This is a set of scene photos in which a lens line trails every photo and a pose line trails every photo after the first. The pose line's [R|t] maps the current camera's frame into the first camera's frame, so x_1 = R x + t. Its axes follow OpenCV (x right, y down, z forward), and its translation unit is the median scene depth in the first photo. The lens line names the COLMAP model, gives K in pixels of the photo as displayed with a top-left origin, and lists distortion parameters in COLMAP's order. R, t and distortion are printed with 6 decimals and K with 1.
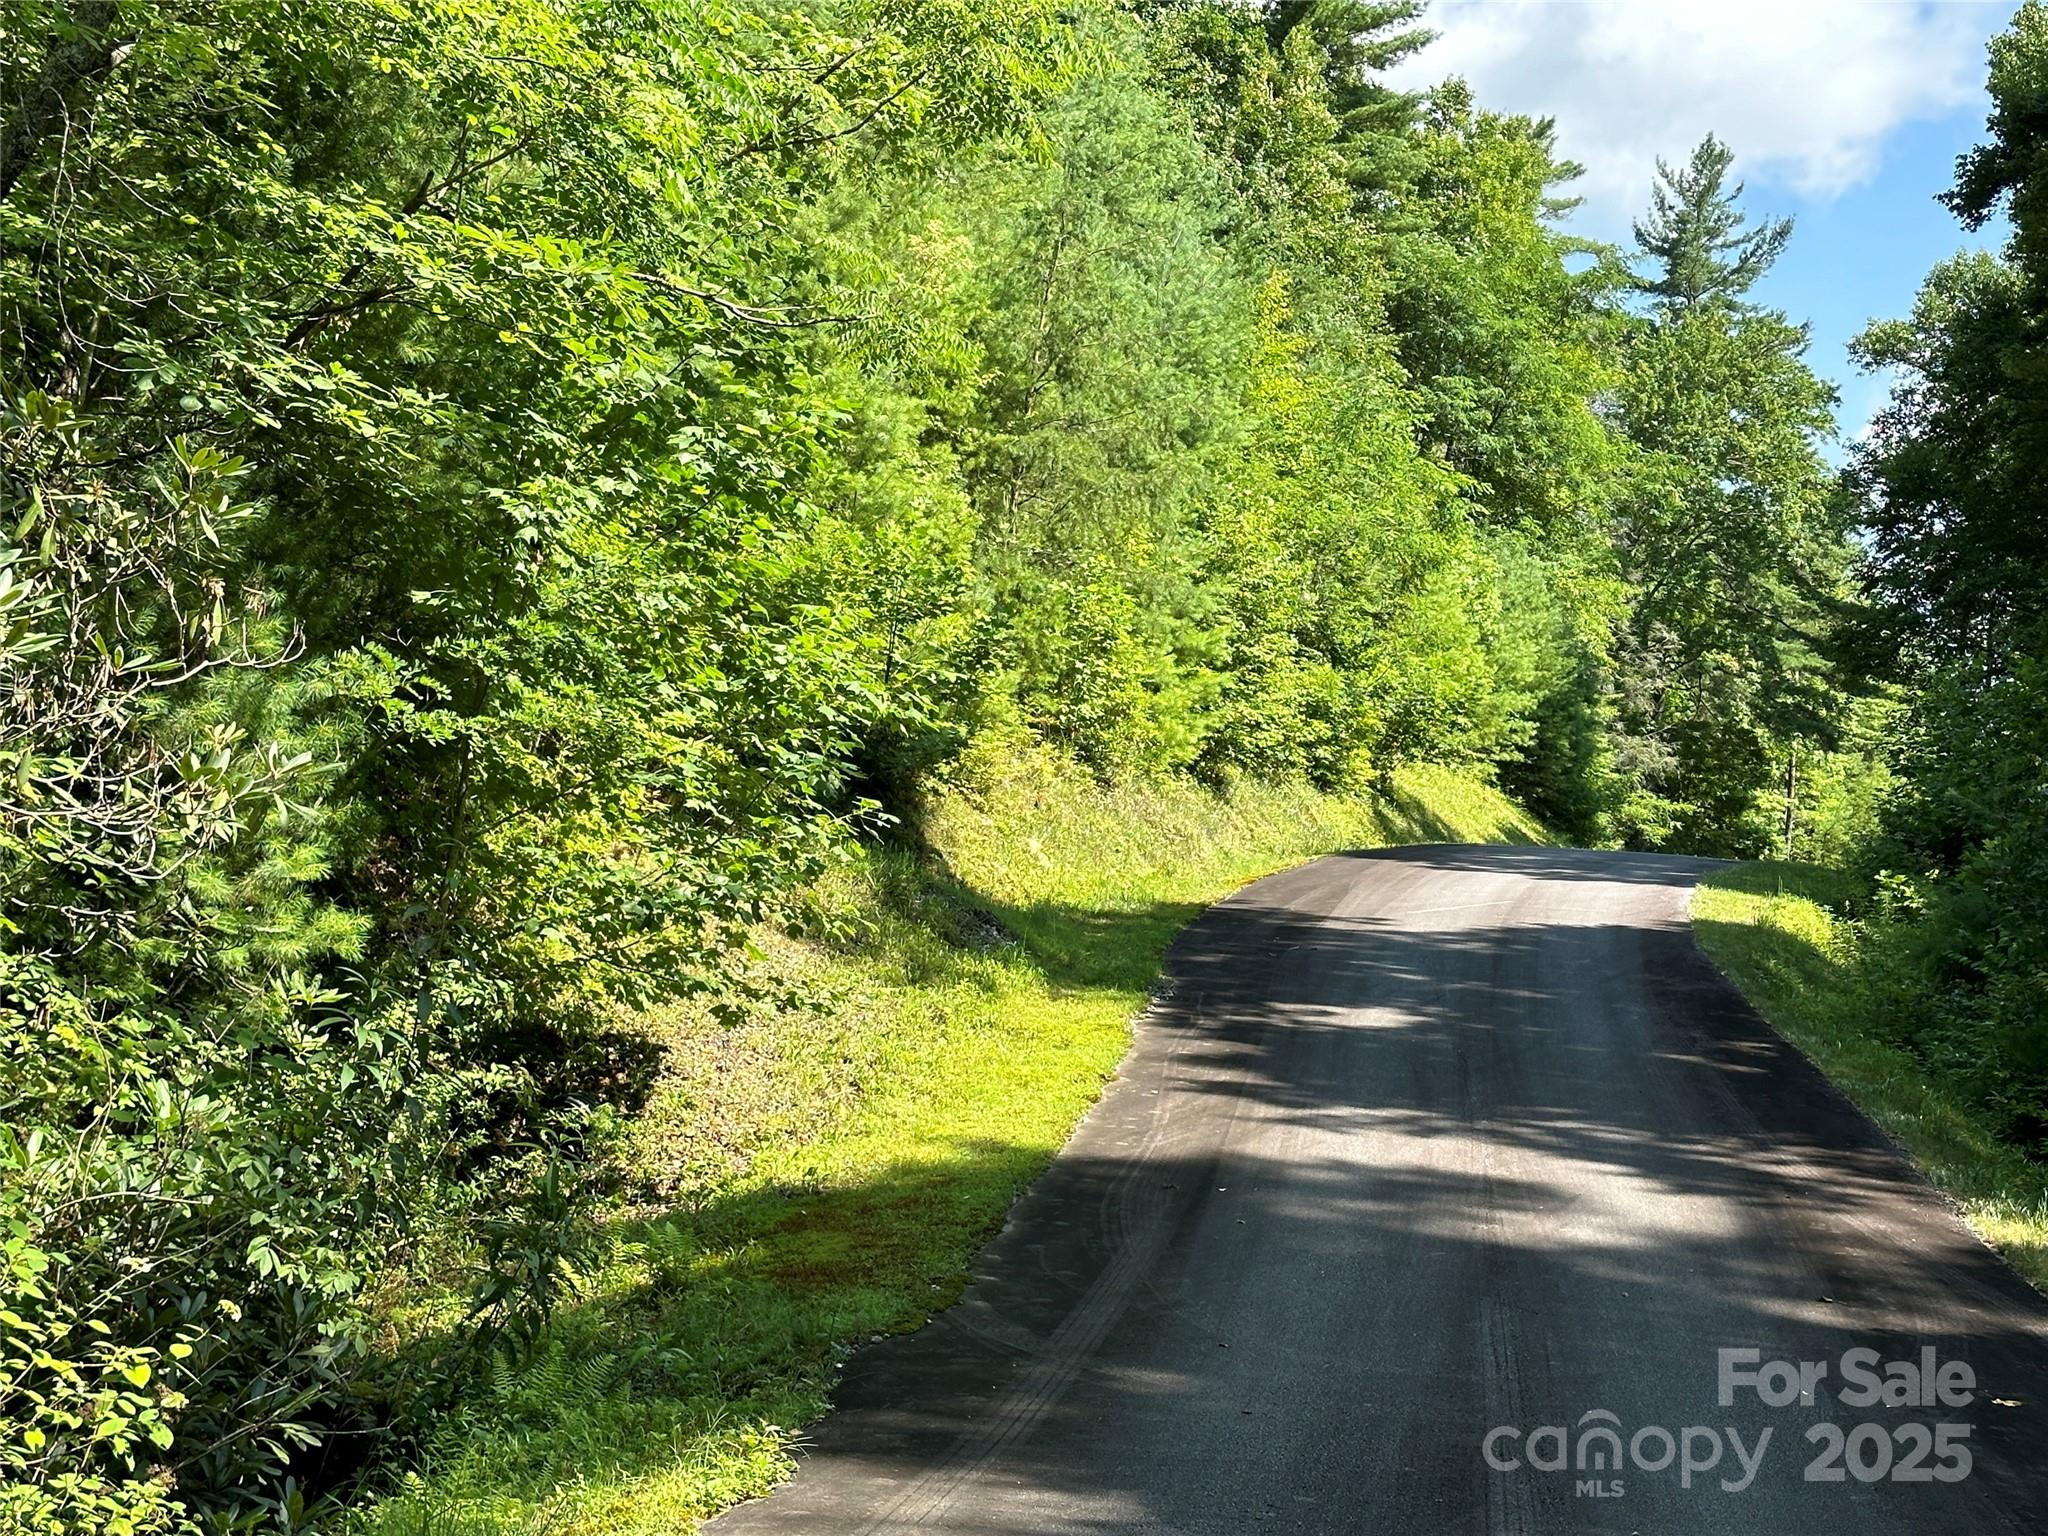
lens RADIAL K [[3188.8, 0, 1027.3], [0, 3188.8, 773.3], [0, 0, 1]] dist [0.051022, 0.000000]
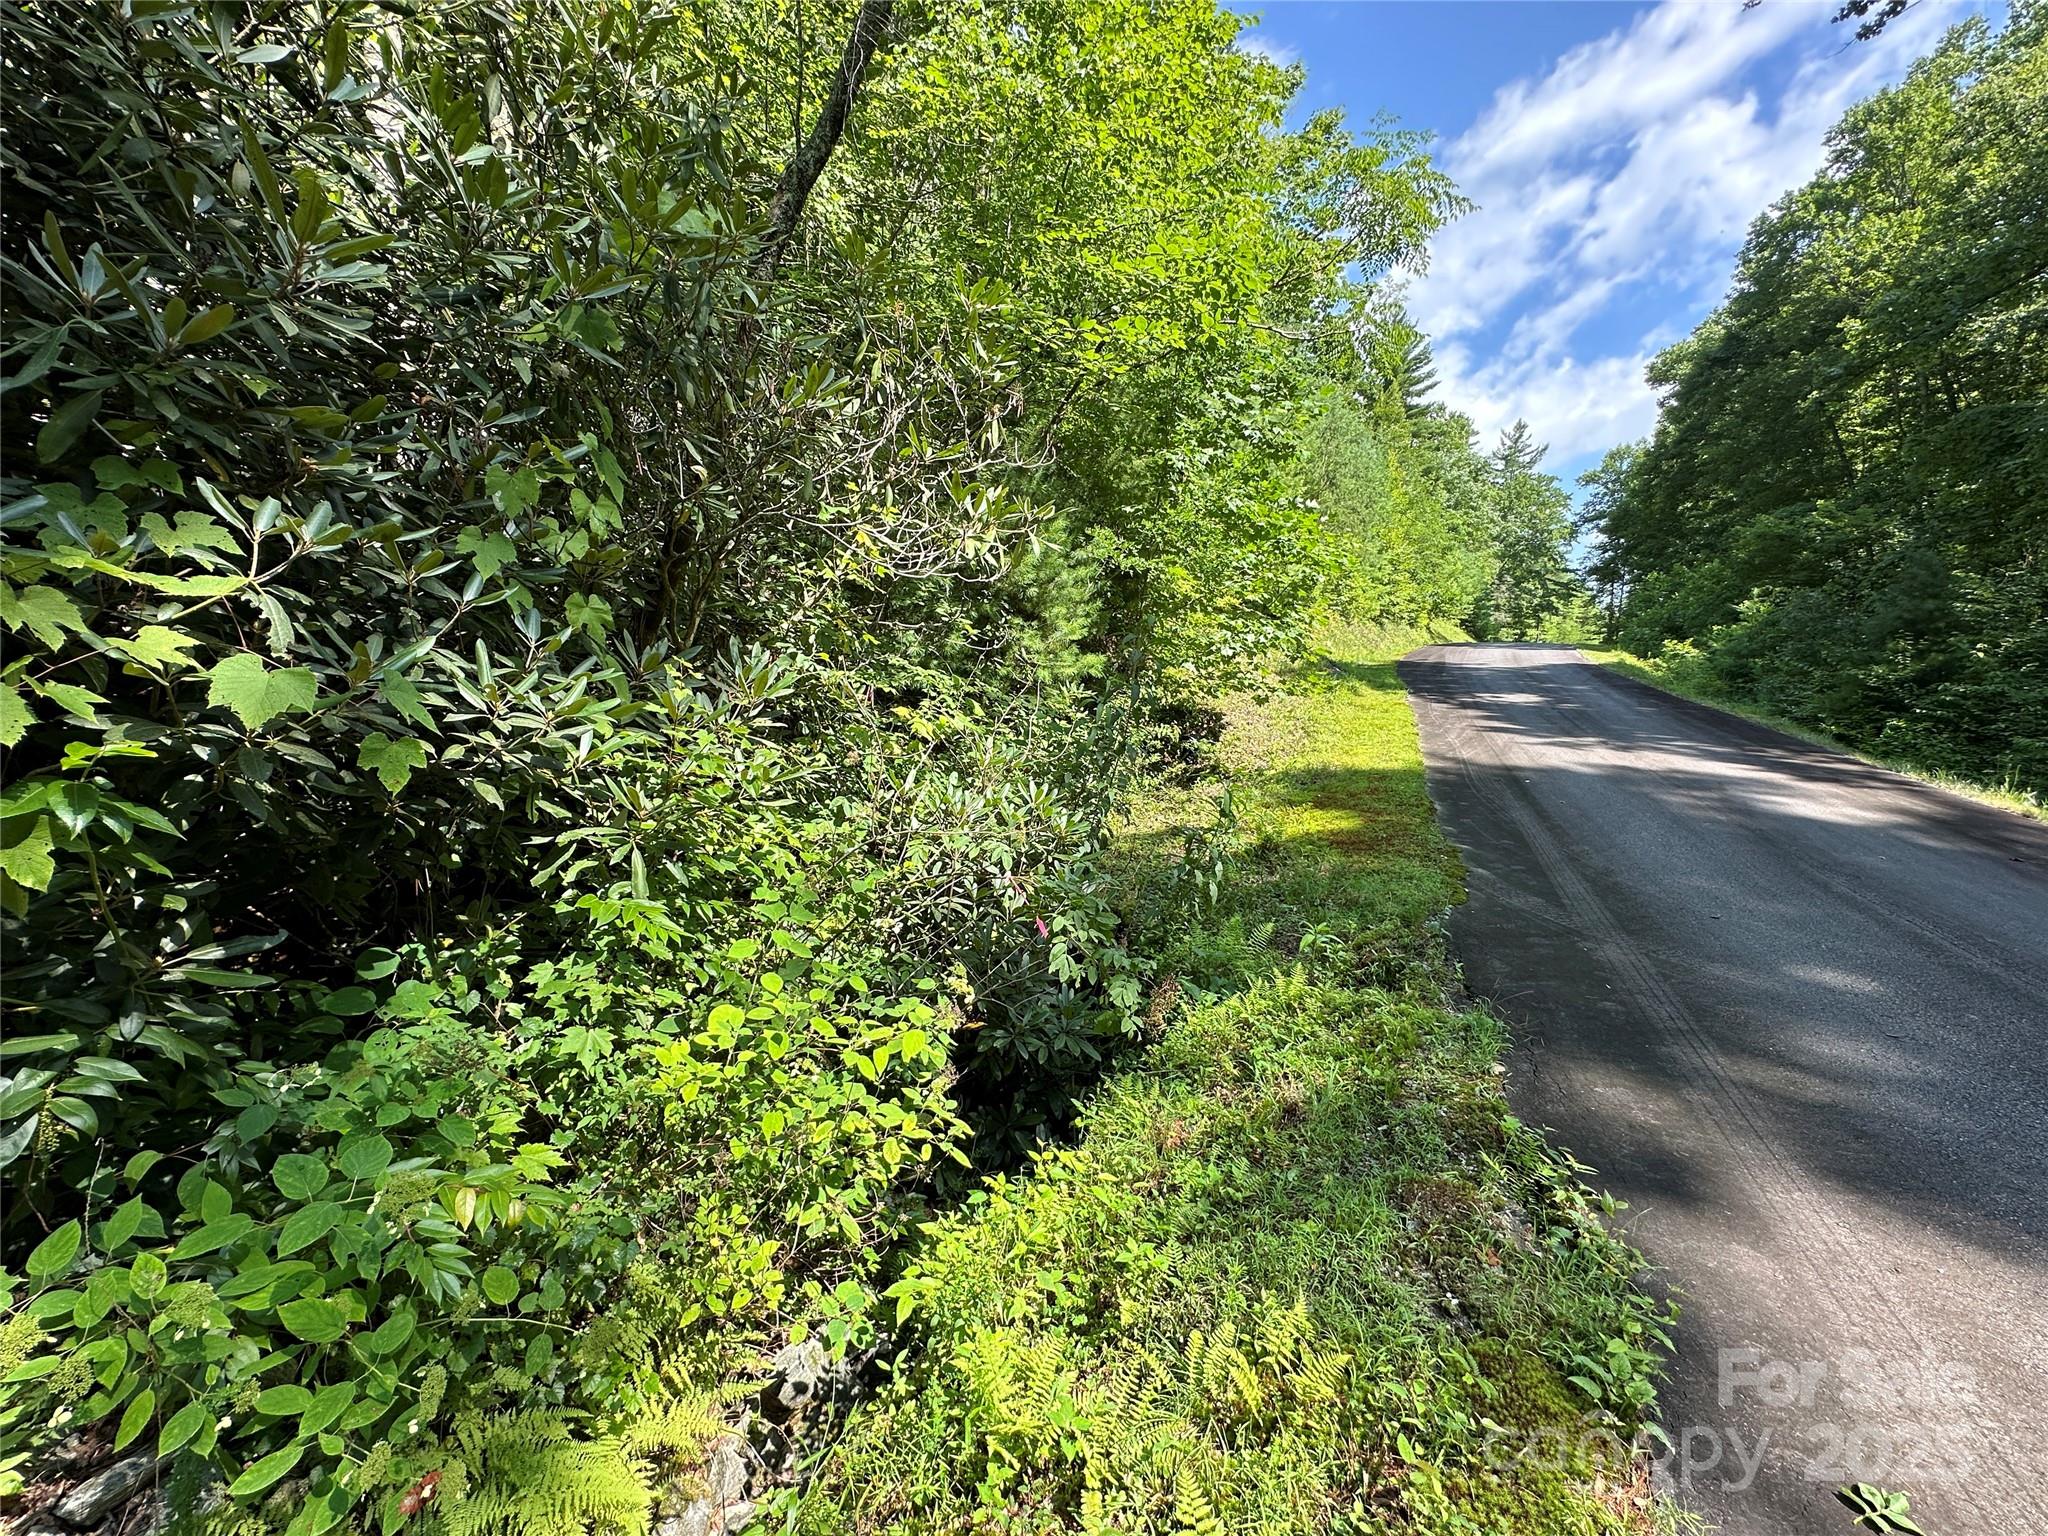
lens RADIAL K [[820.5, 0, 1017.9], [0, 820.5, 777.1], [0, 0, 1]] dist [-0.002658, 0.000949]
pose [[0.951814, 0.006311, -0.306609, -0.034638], [0.042848, 0.987245, 0.153336, 0.014311], [0.303666, -0.159085, 0.939403, 0.169734]]
